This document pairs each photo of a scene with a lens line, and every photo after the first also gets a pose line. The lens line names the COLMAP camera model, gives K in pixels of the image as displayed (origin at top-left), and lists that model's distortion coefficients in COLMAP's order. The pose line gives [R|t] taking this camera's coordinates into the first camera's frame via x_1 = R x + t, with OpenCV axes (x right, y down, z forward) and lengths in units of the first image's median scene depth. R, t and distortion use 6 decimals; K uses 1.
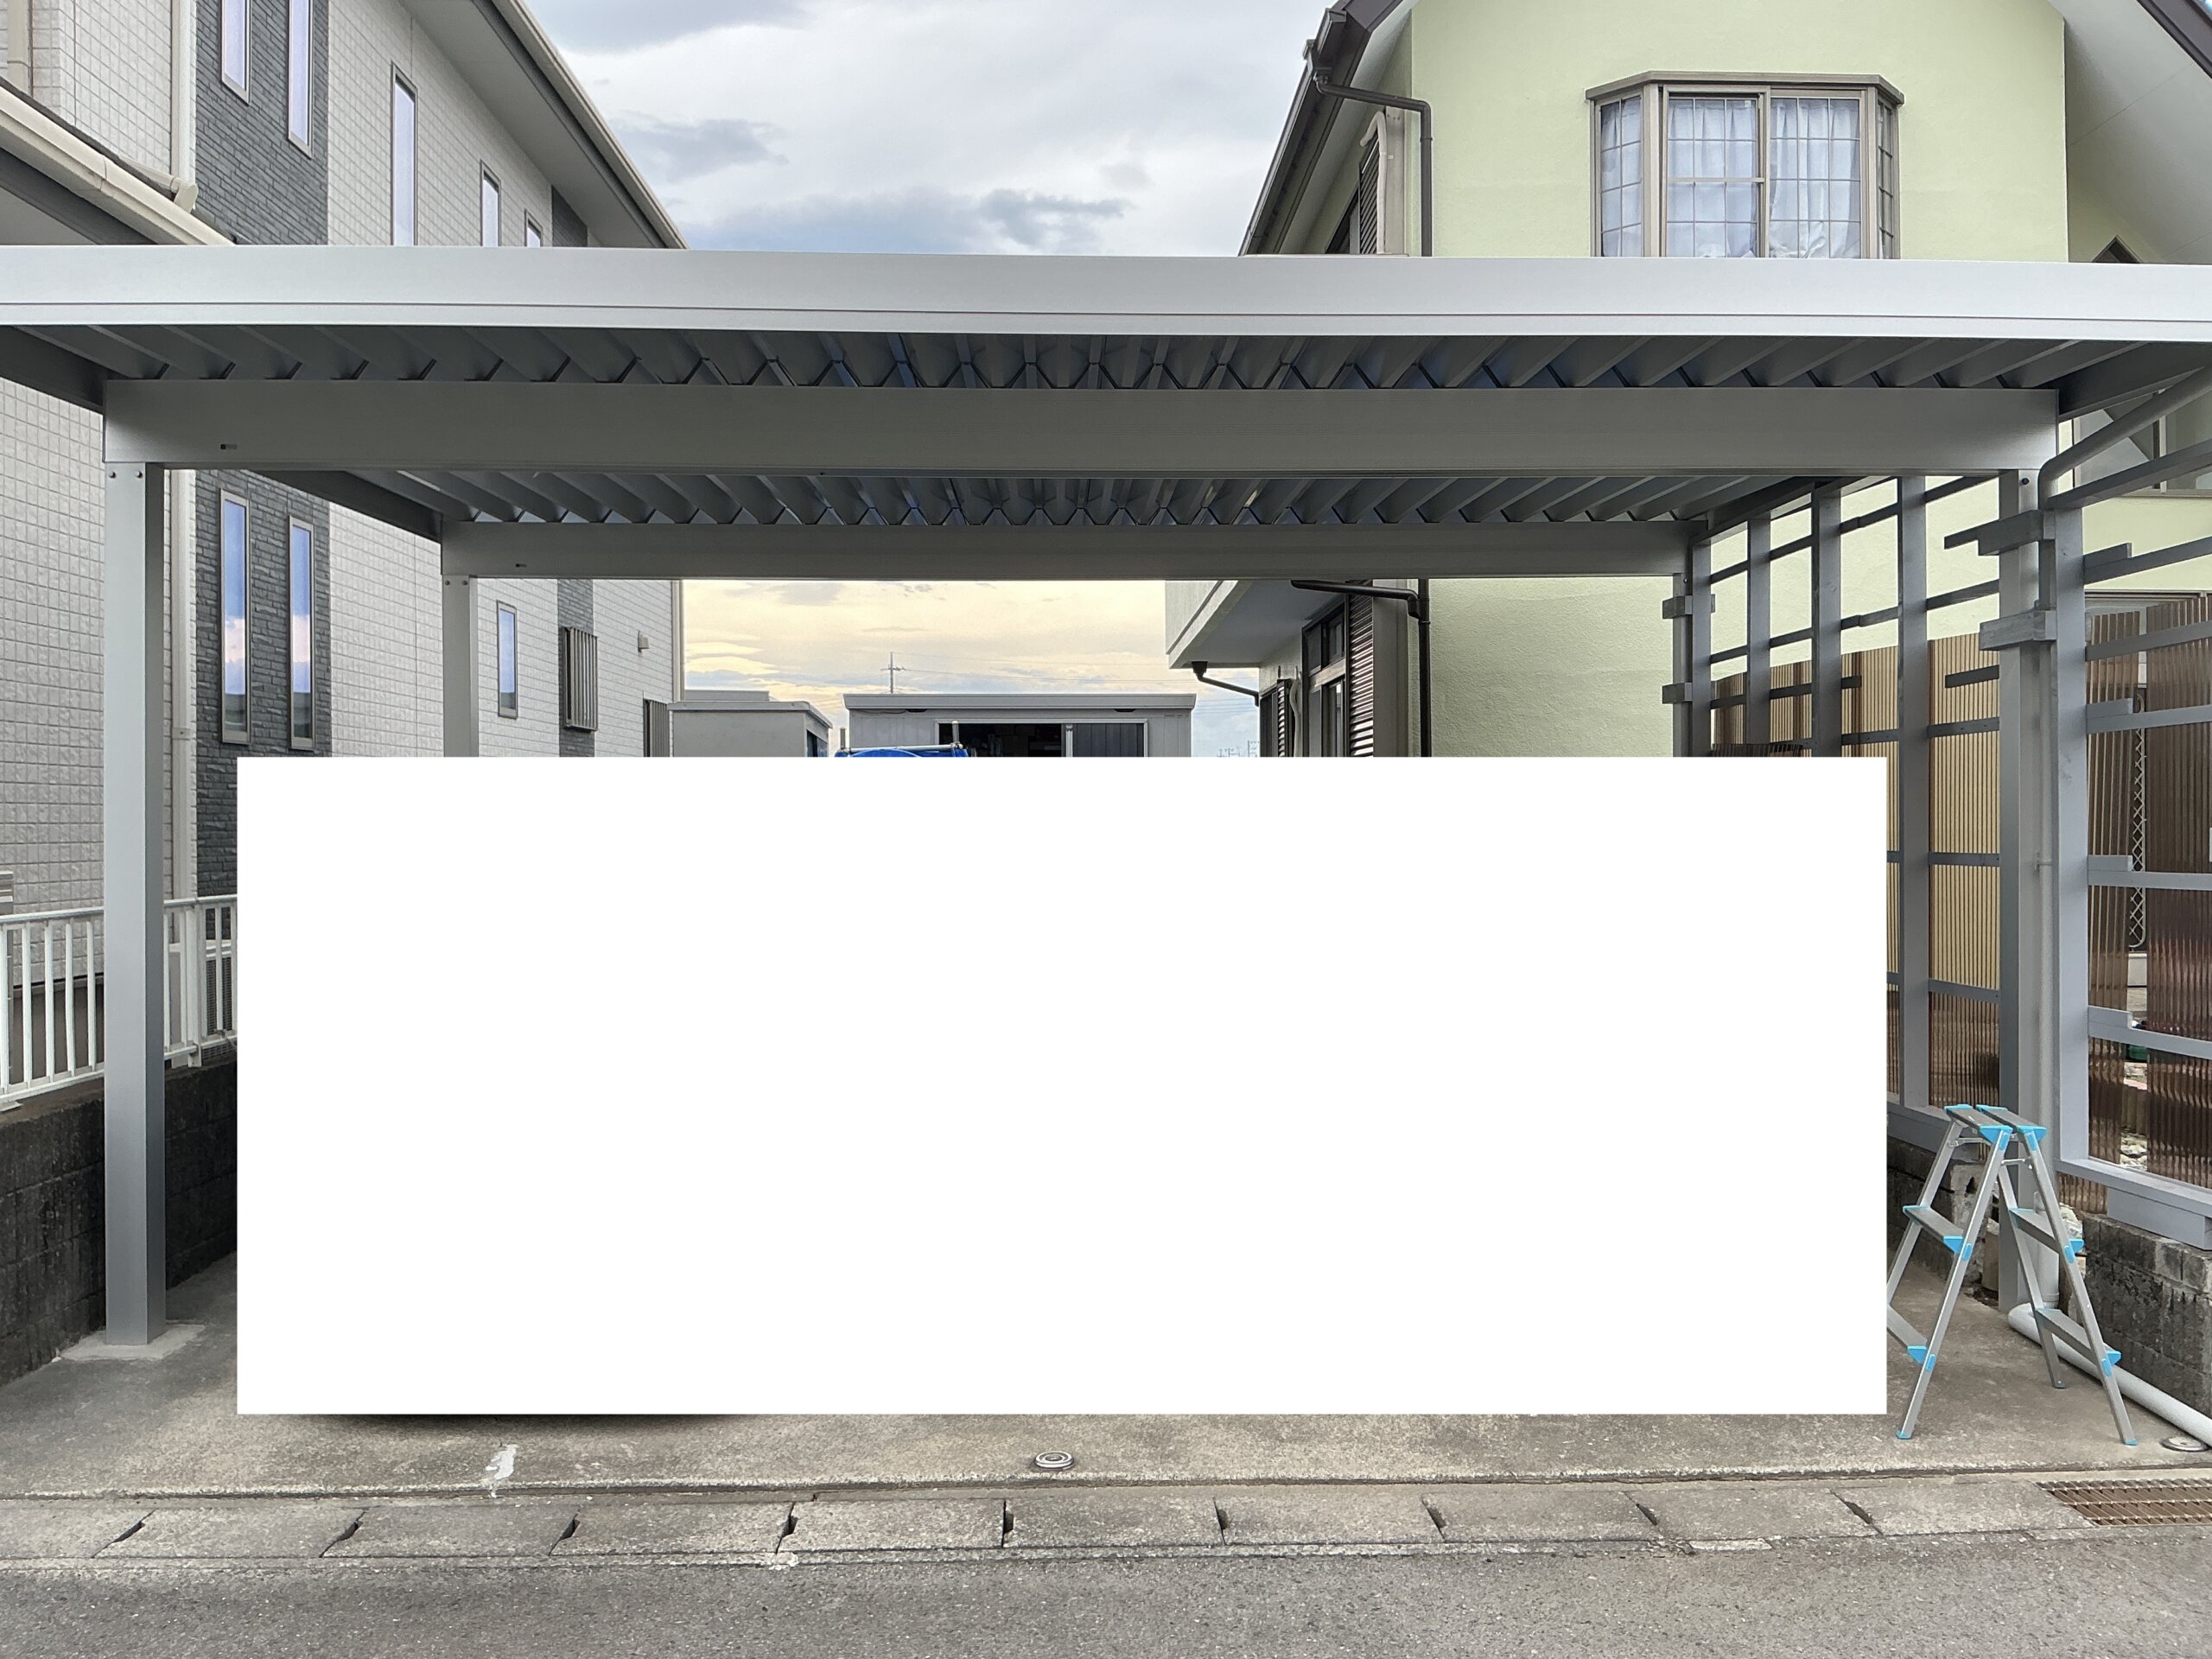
lens RADIAL K [[1837.3, 0, 1106.0], [0, 1837.3, 829.5], [0, 0, 1]] dist [0.057593, -0.098161]
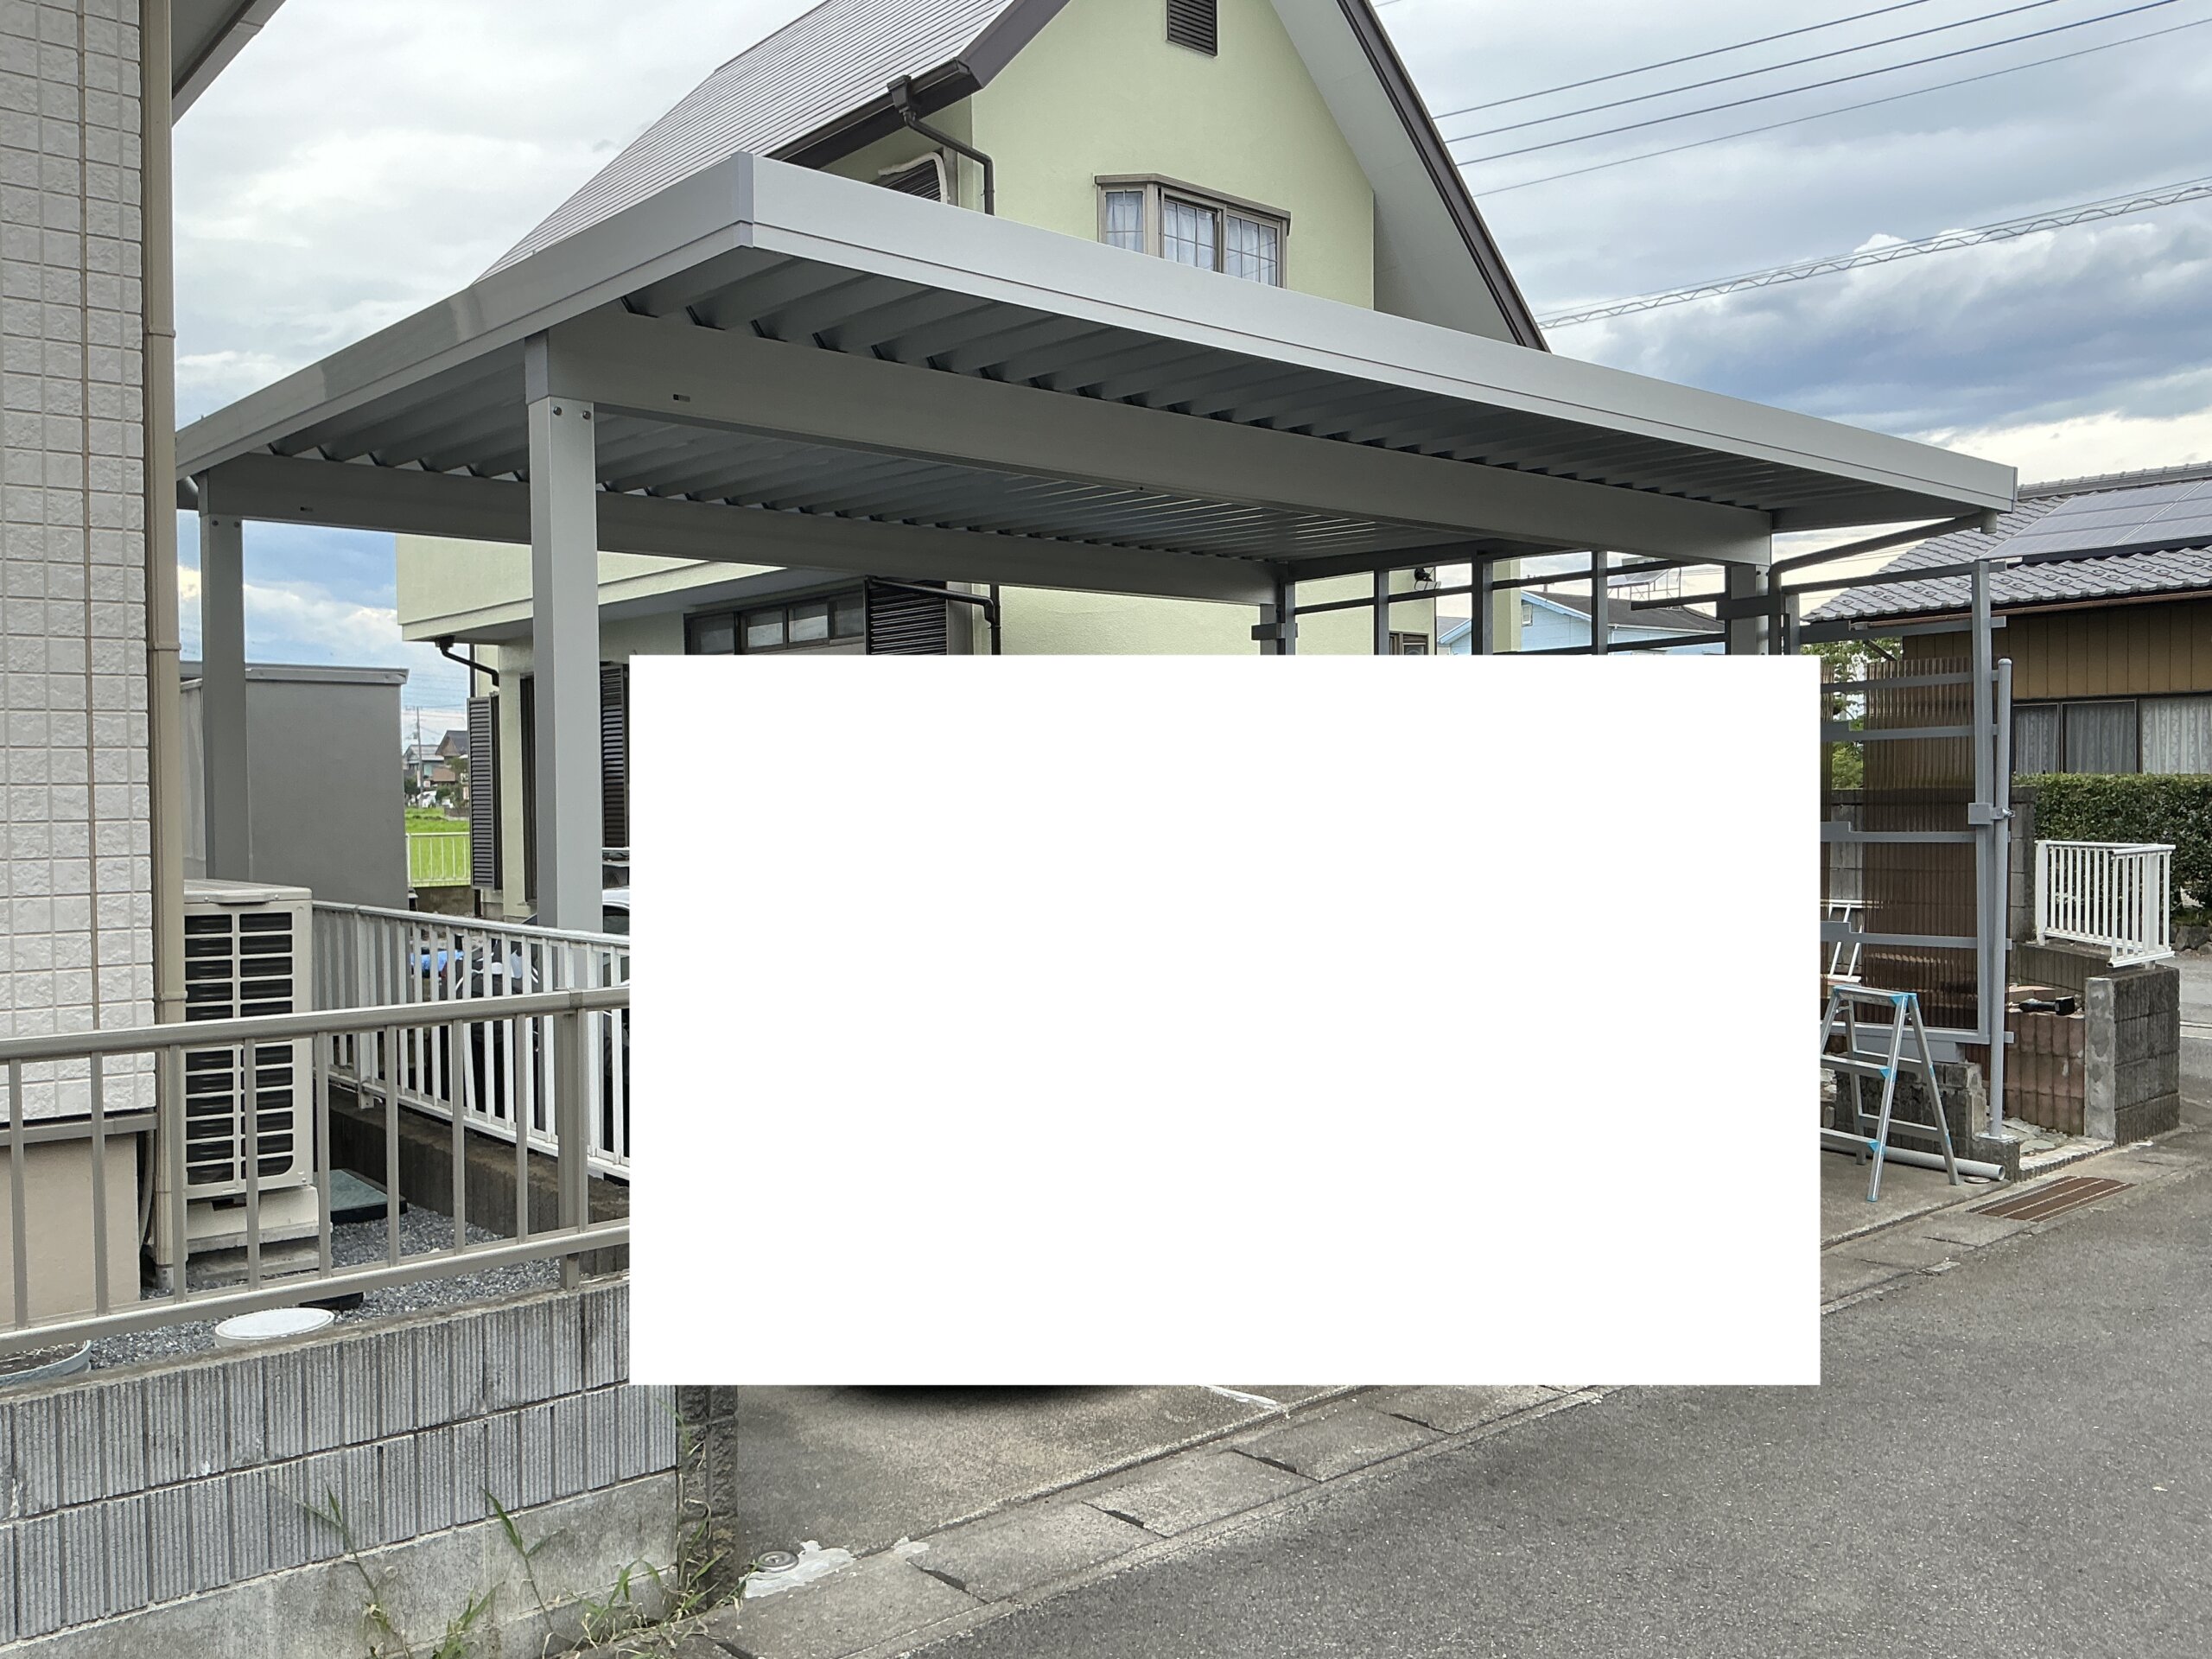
lens RADIAL K [[1809.2, 0, 1106.0], [0, 1809.2, 829.5], [0, 0, 1]] dist [0.065246, 0.005178]
pose [[0.781988, -0.018723, 0.623012, -1.001296], [0.011528, 0.999812, 0.015578, -0.008699], [-0.623187, -0.005000, 0.782057, 0.201606]]
